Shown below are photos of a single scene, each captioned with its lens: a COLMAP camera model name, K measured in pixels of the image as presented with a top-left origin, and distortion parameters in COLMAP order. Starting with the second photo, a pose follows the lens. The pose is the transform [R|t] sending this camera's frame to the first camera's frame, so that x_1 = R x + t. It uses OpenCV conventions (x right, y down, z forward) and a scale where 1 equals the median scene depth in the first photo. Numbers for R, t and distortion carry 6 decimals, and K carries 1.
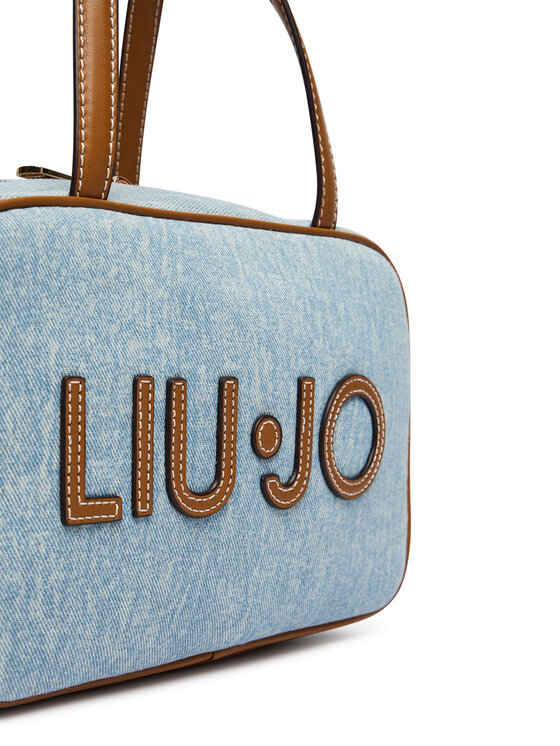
lens RADIAL K [[1375.4, 0, 279.4], [0, 1375.4, 376.6], [0, 0, 1]] dist [-0.064706, 0.000000]
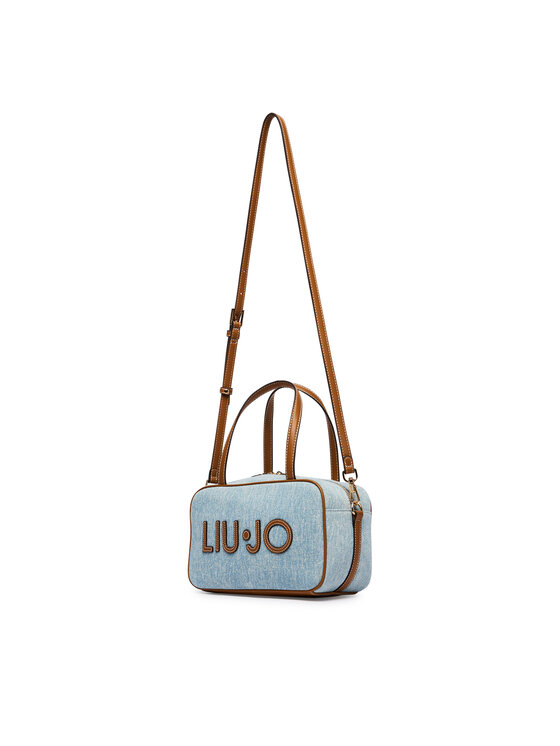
lens RADIAL K [[1265.9, 0, 279.3], [0, 1265.9, 372.4], [0, 0, 1]] dist [0.044726, 0.000000]
pose [[-0.006127, -0.172574, -0.984978, 4.022276], [-0.020829, 0.984804, -0.172414, 0.228253], [0.999764, 0.019460, -0.009628, 1.186990]]
